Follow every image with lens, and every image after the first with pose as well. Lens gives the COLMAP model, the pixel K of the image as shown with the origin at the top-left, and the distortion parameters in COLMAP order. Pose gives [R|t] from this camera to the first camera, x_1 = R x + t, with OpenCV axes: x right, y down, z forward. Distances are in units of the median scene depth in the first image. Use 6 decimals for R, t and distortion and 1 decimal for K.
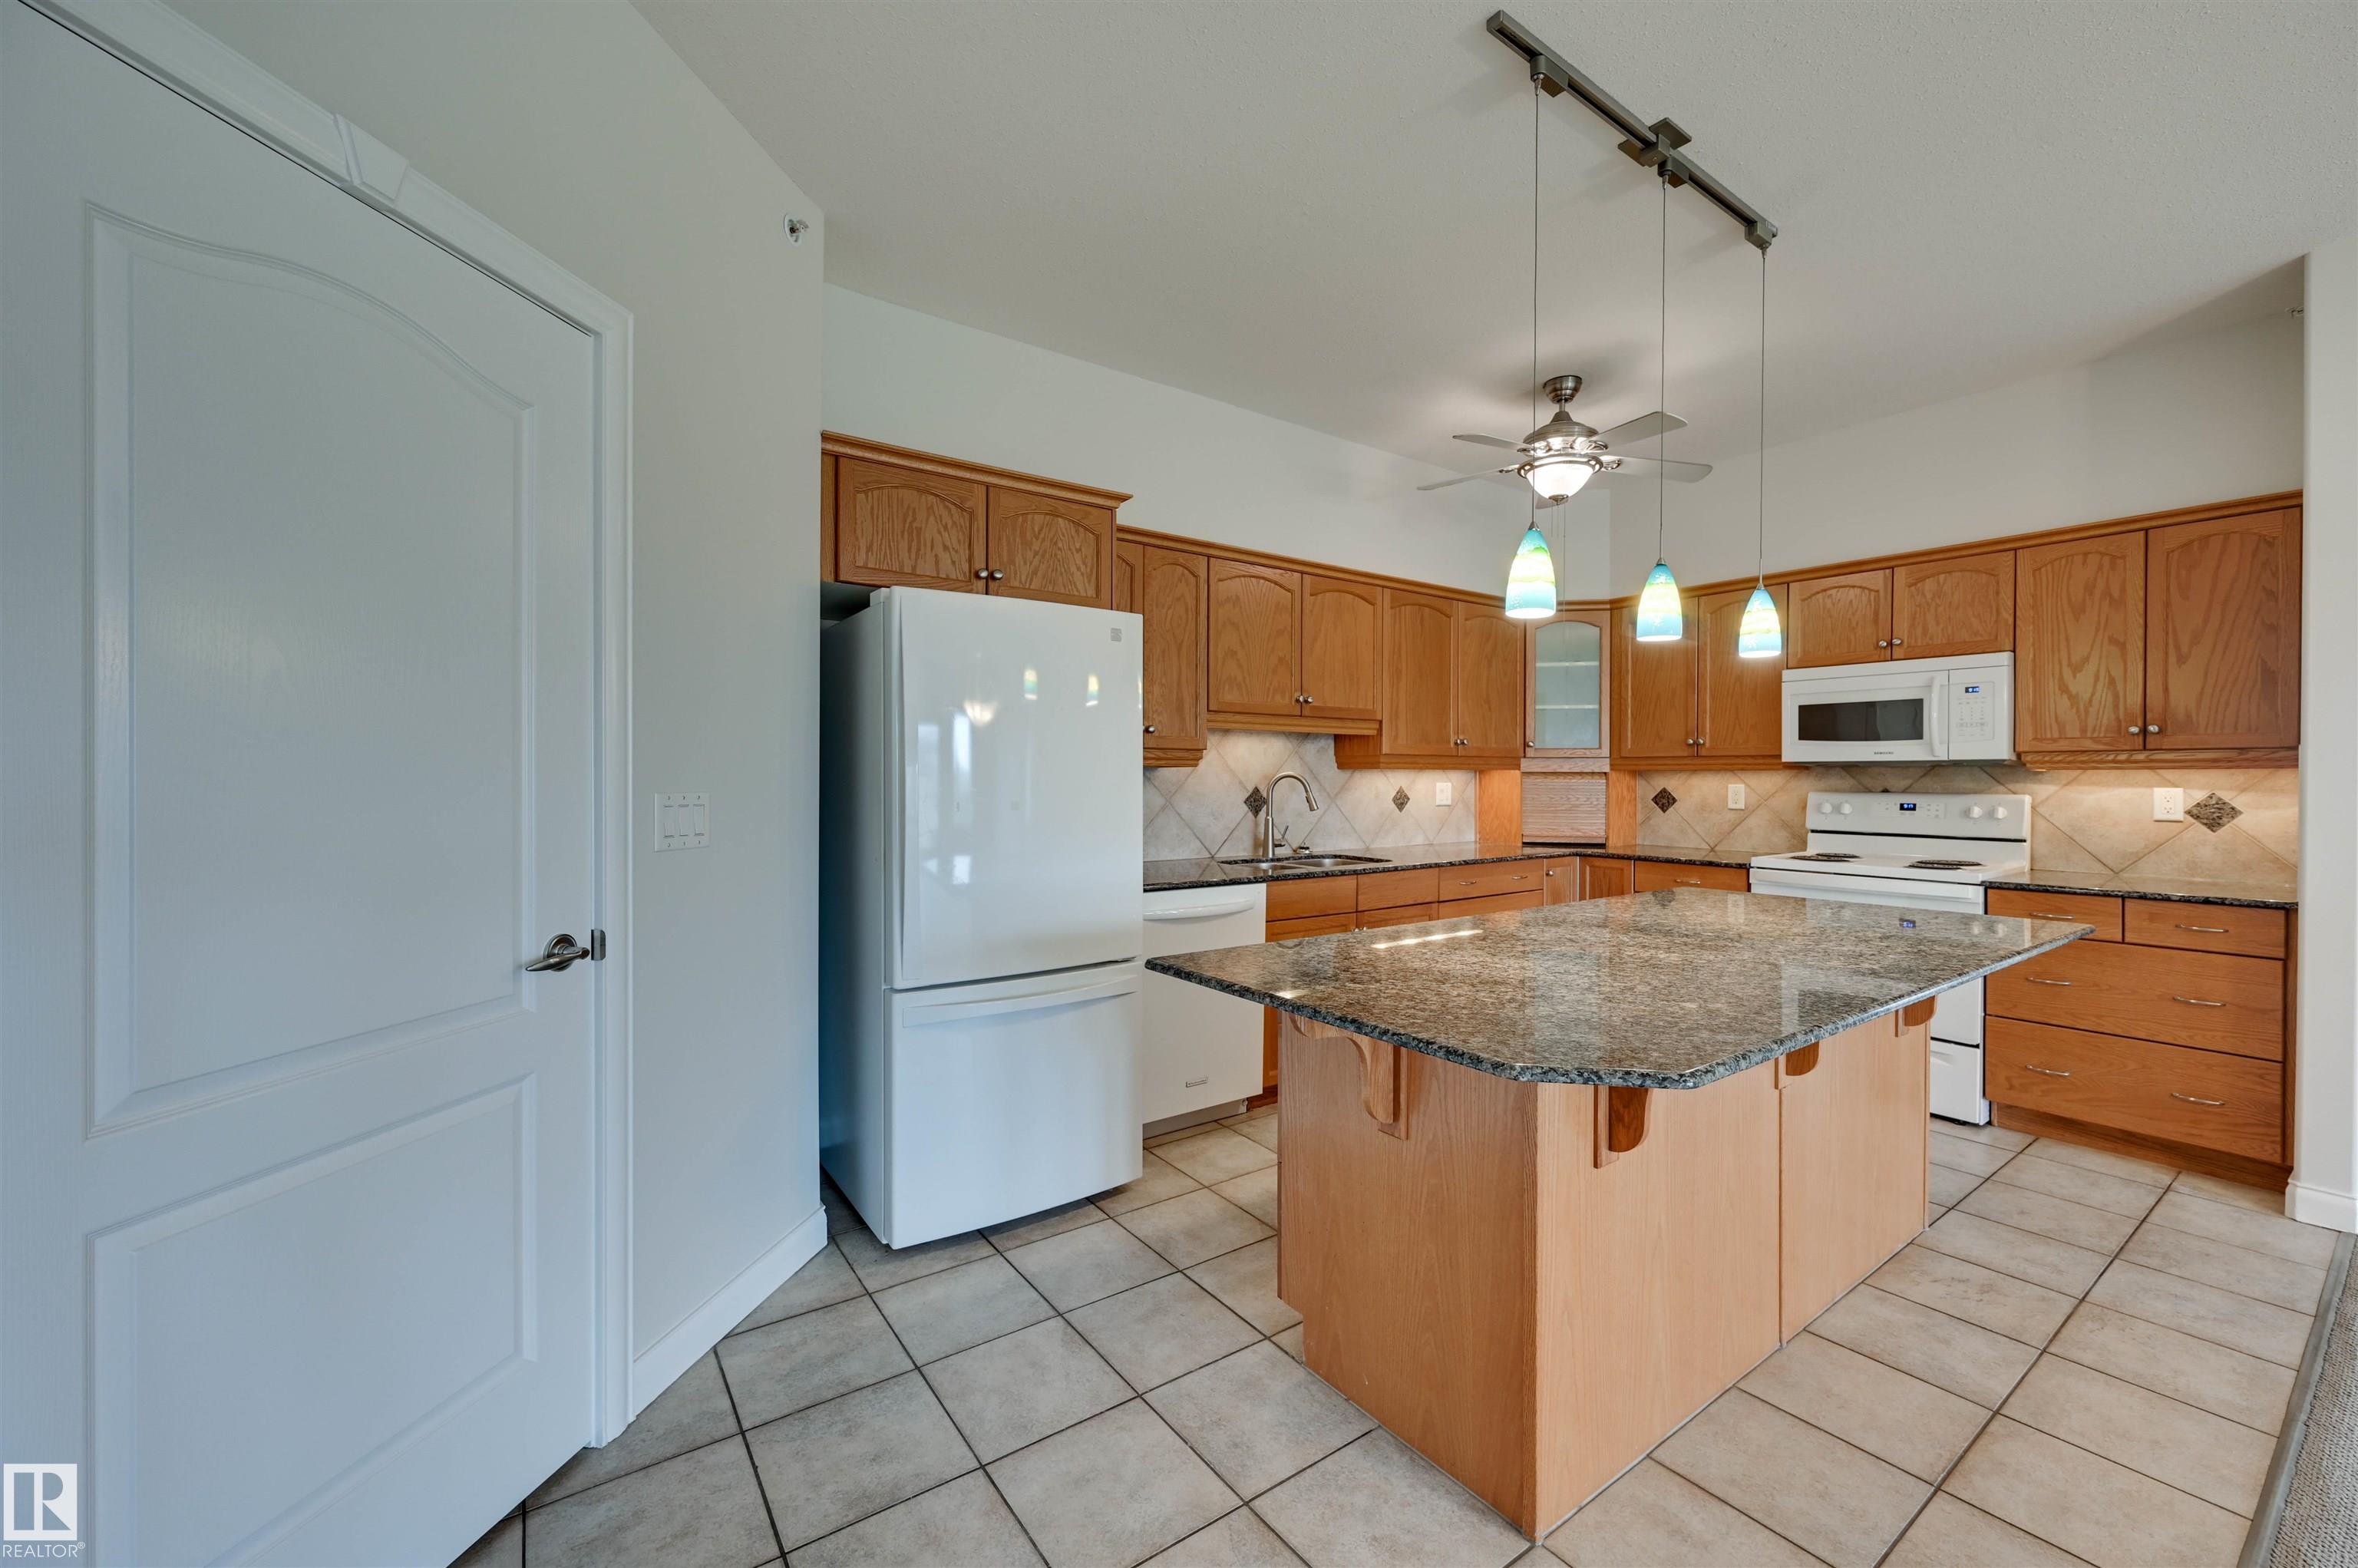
lens RADIAL K [[925.0, 0, 1181.9], [0, 925.0, 782.7], [0, 0, 1]] dist [-0.000331, 0.000377]
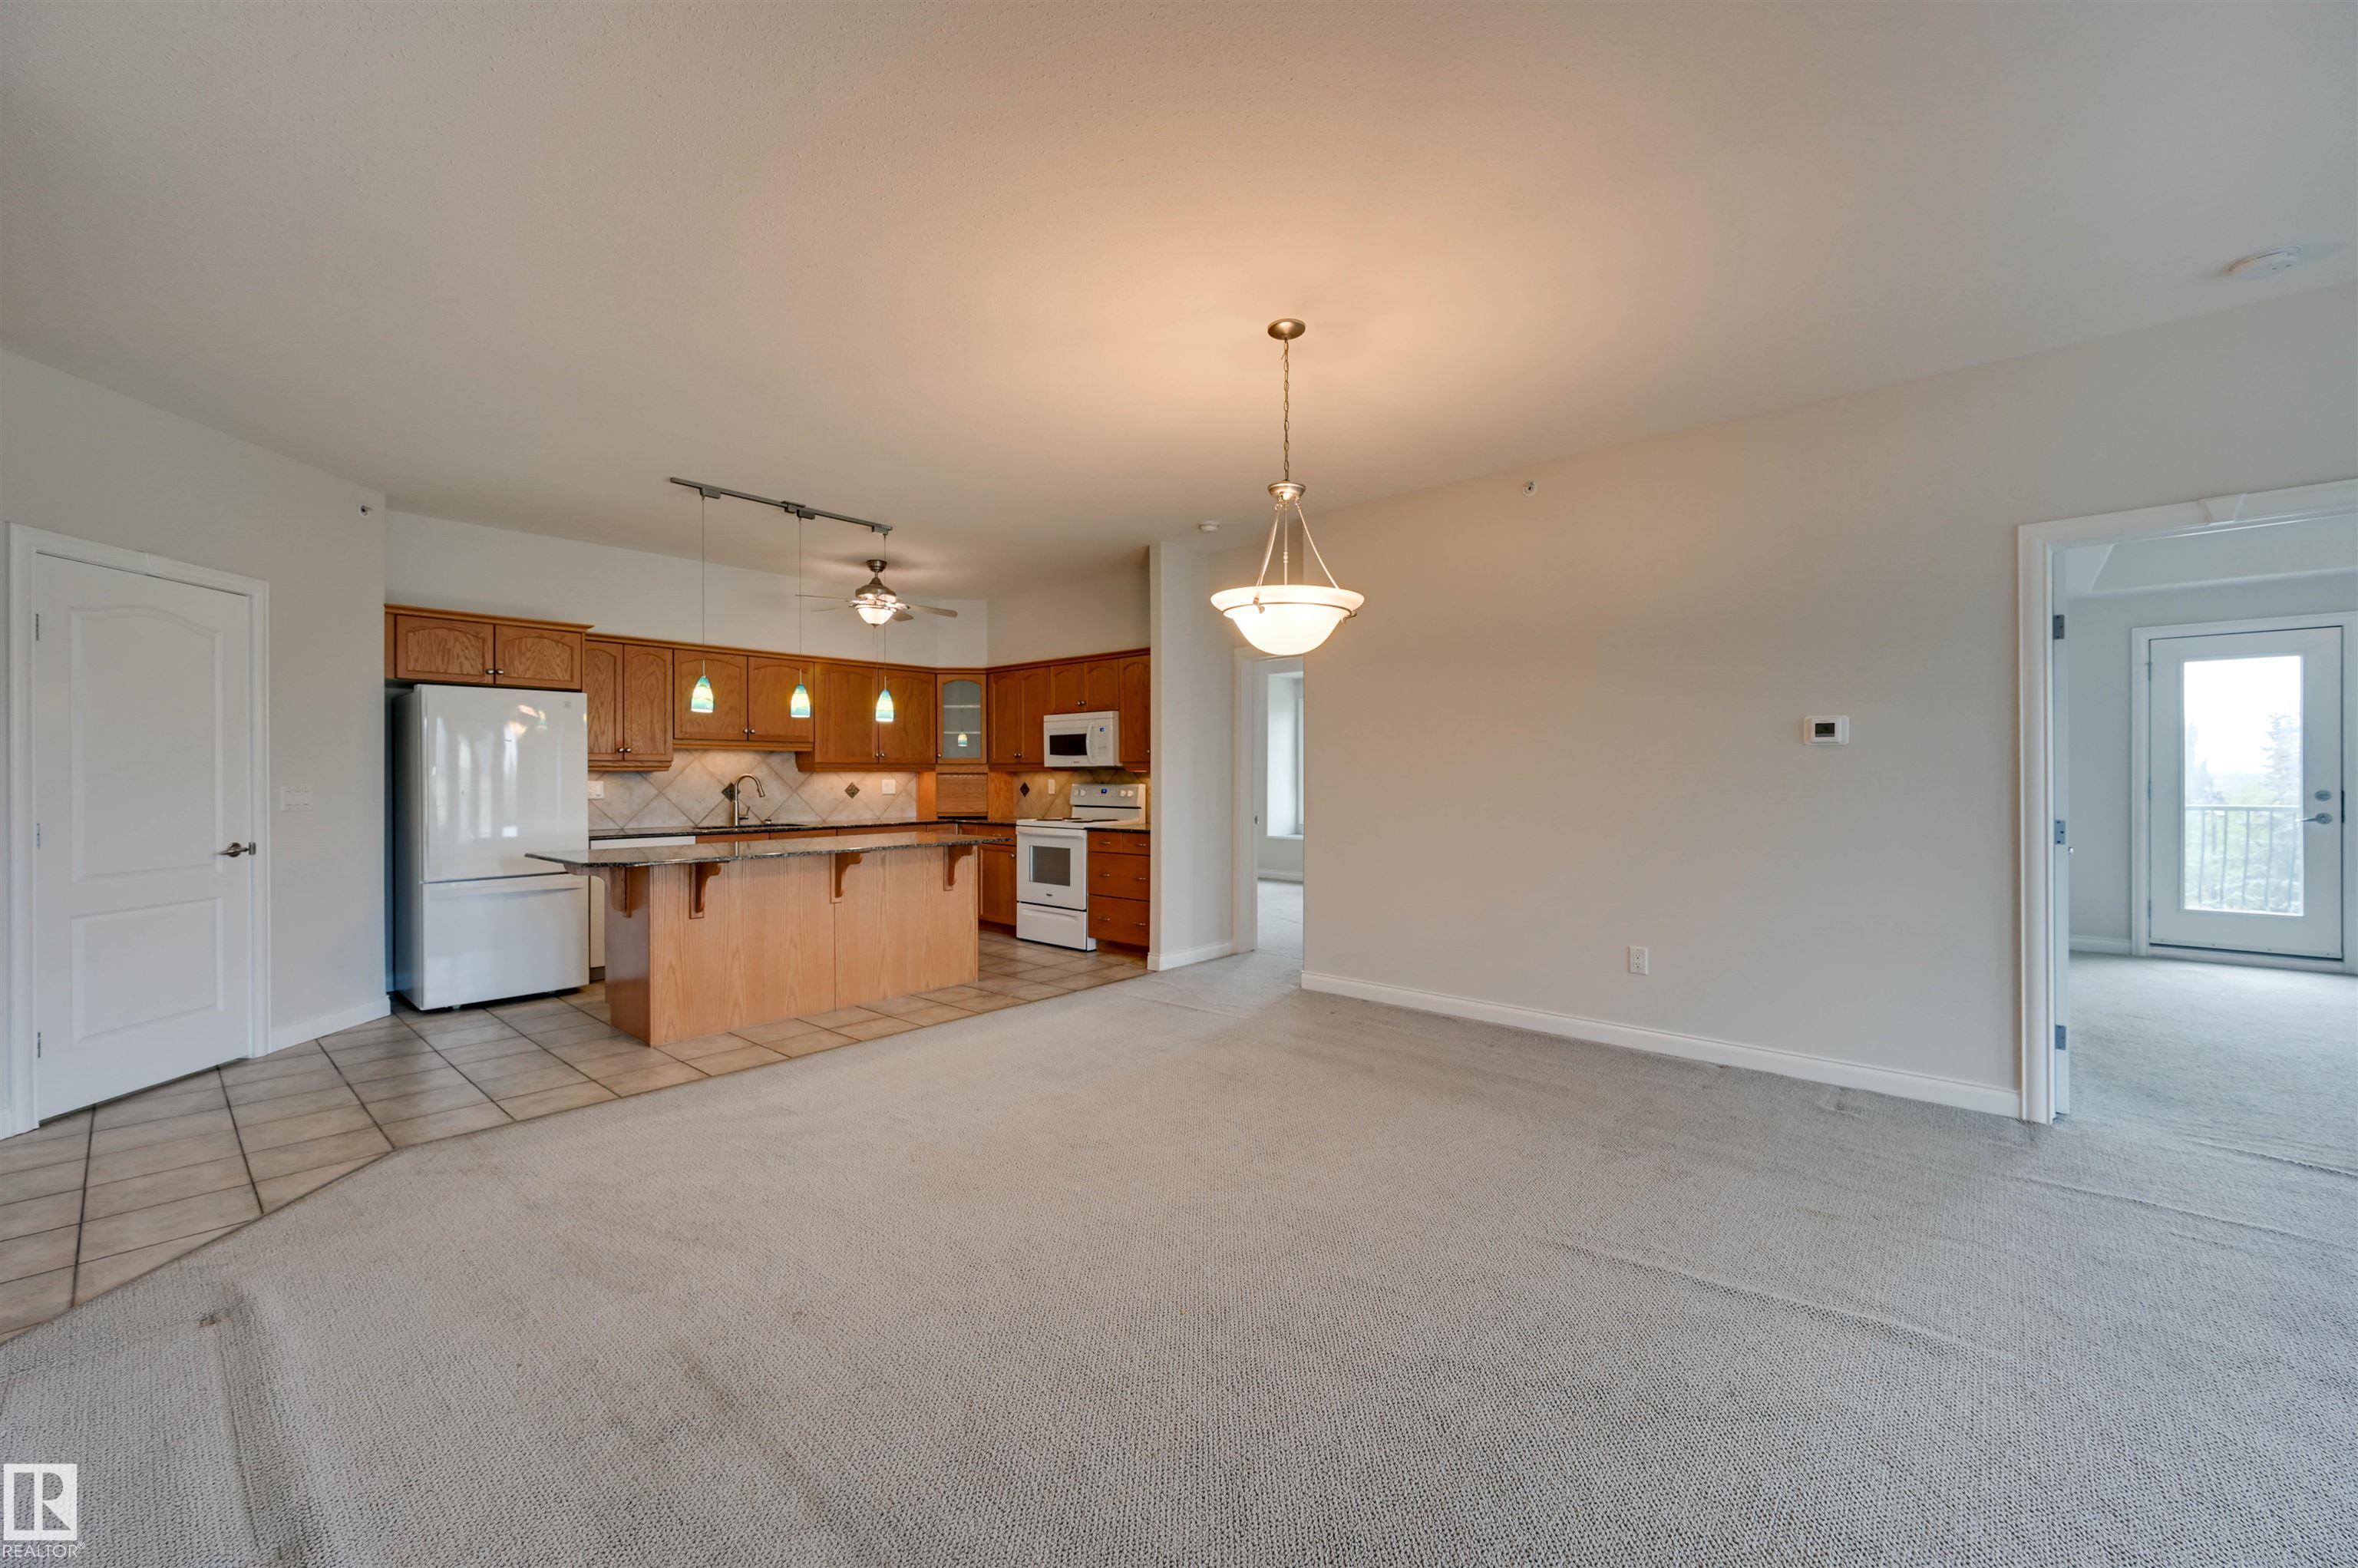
lens RADIAL K [[930.3, 0, 1179.8], [0, 930.3, 779.2], [0, 0, 1]] dist [-0.000192, 0.000189]
pose [[0.973669, -0.006142, 0.227885, 0.586553], [0.007044, 0.999970, -0.003145, 0.010318], [-0.227859, 0.004668, 0.973683, -0.957976]]
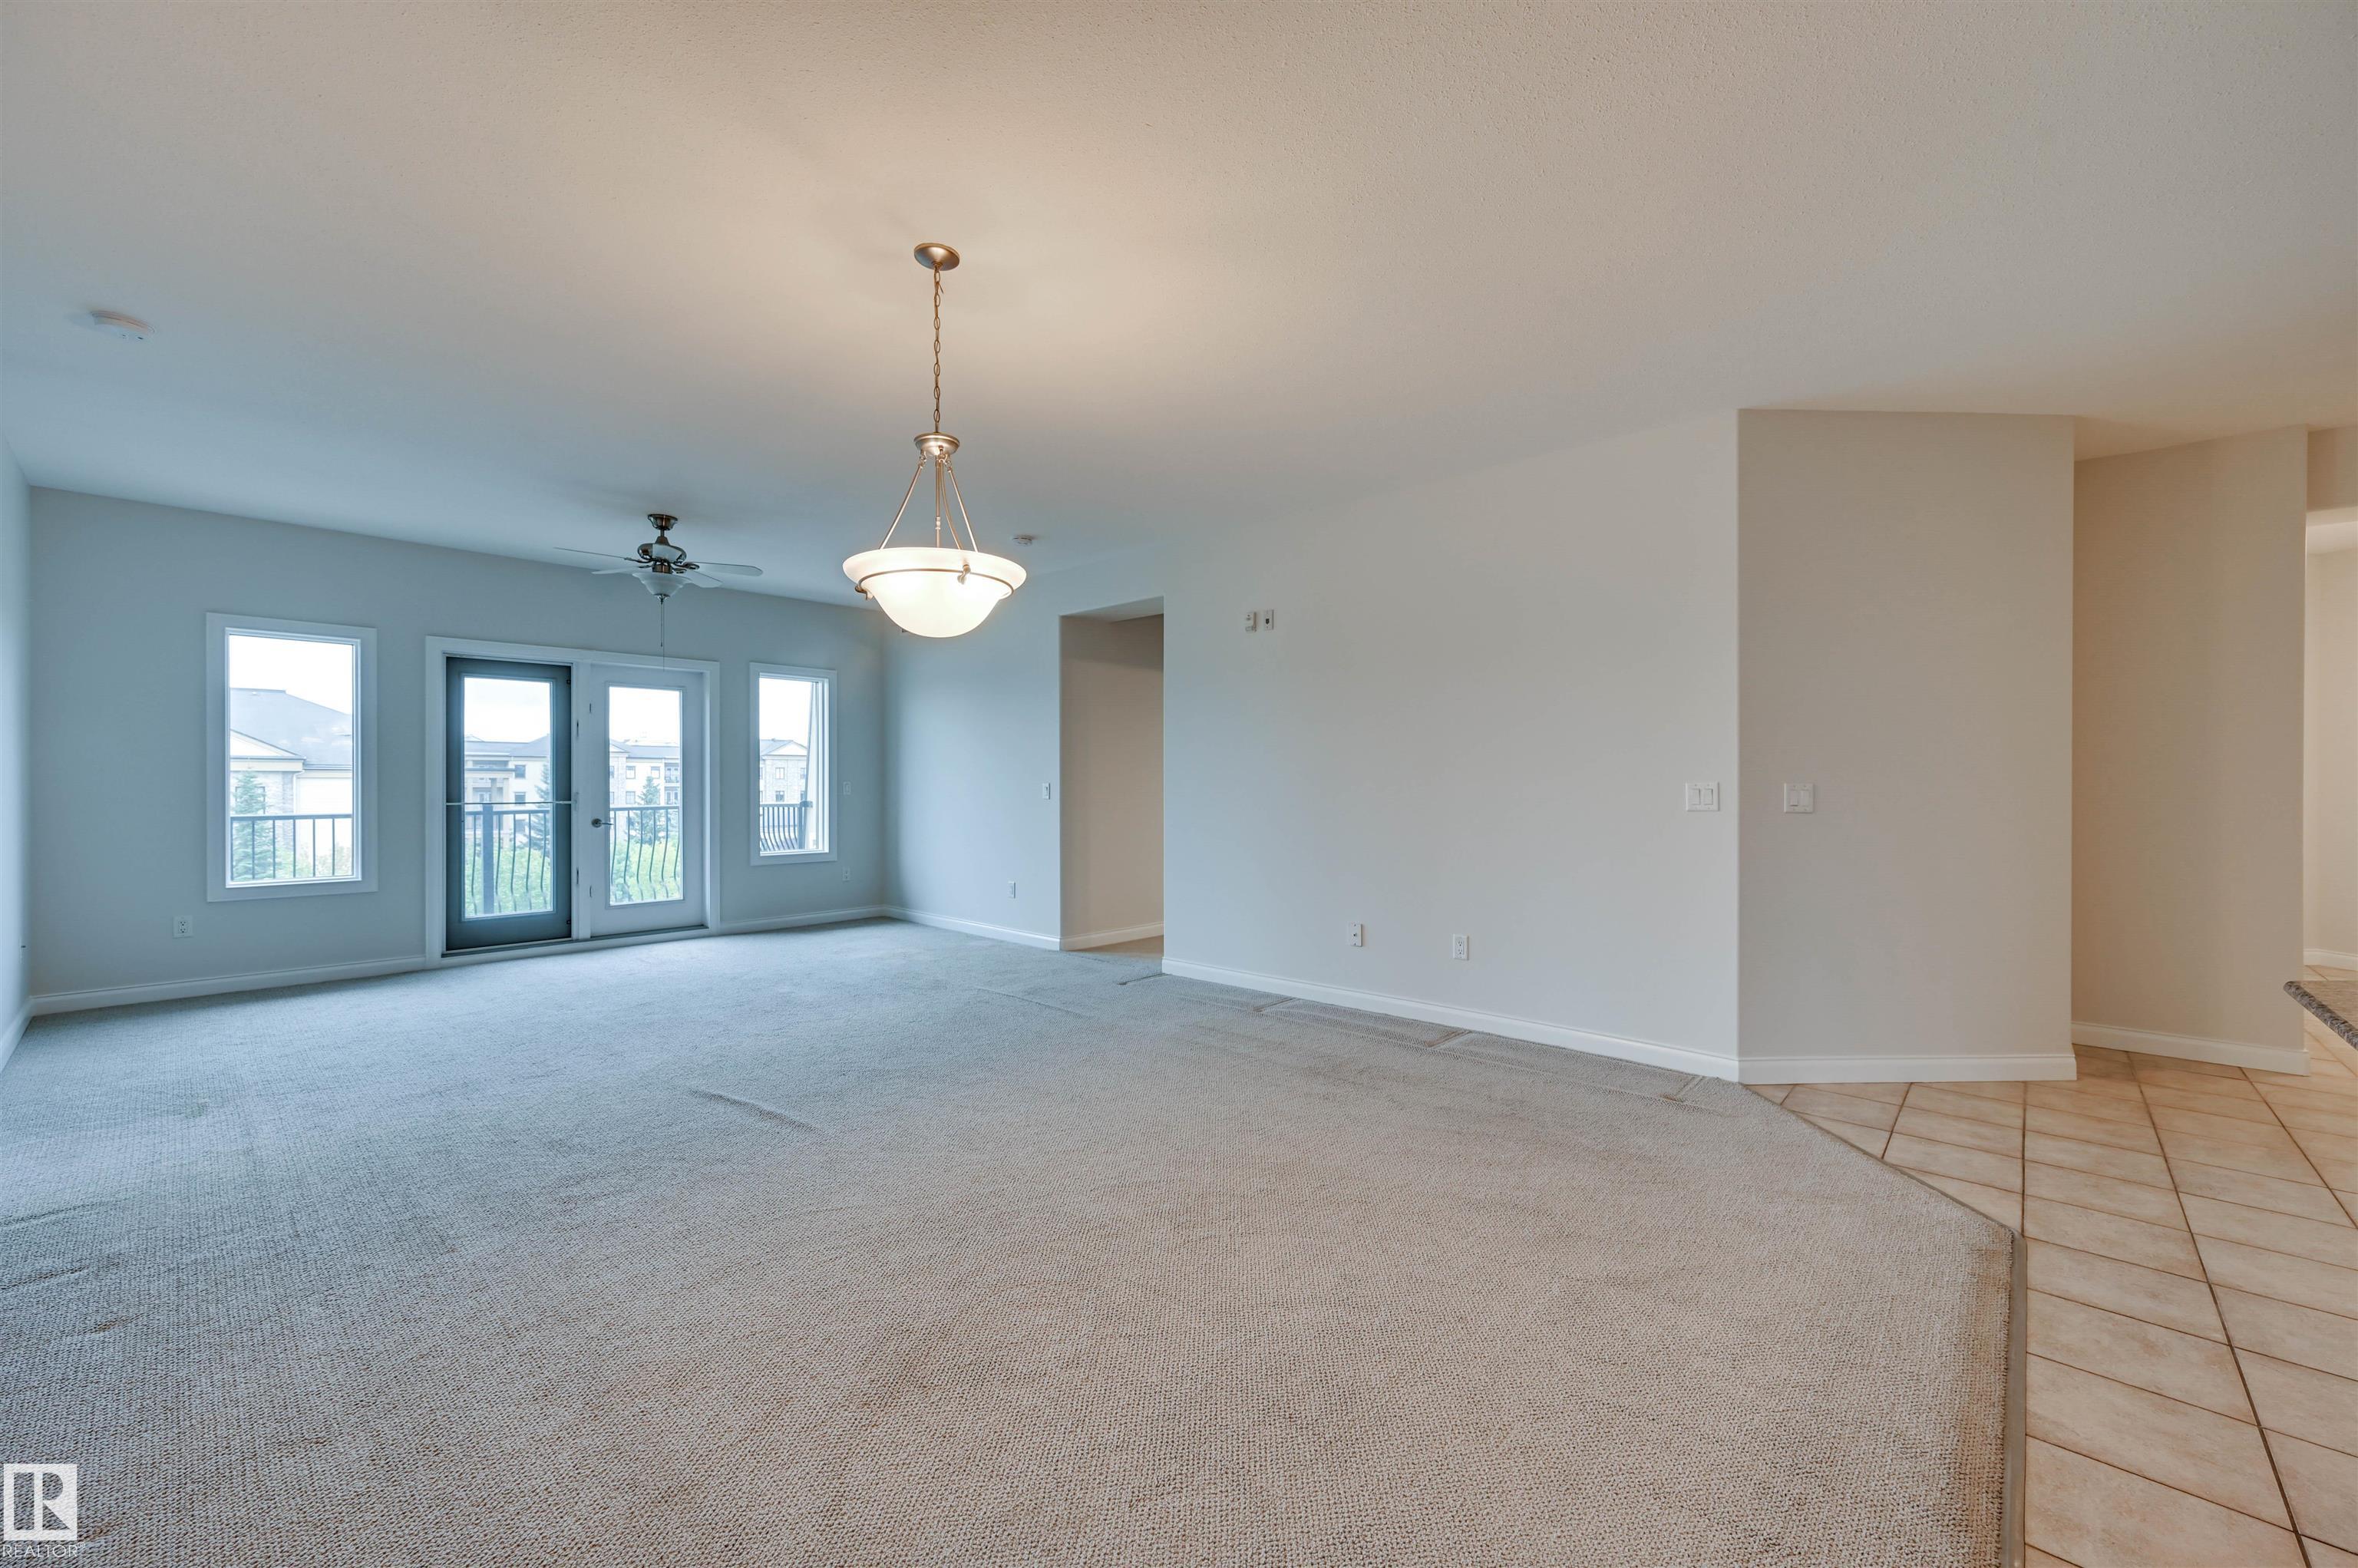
lens RADIAL K [[925.0, 0, 1181.9], [0, 925.0, 782.7], [0, 0, 1]] dist [-0.000331, 0.000377]
pose [[-0.977605, -0.003428, -0.210422, 0.856981], [-0.005342, 0.999949, 0.008528, 0.001306], [0.210382, 0.009461, -0.977573, 0.689925]]
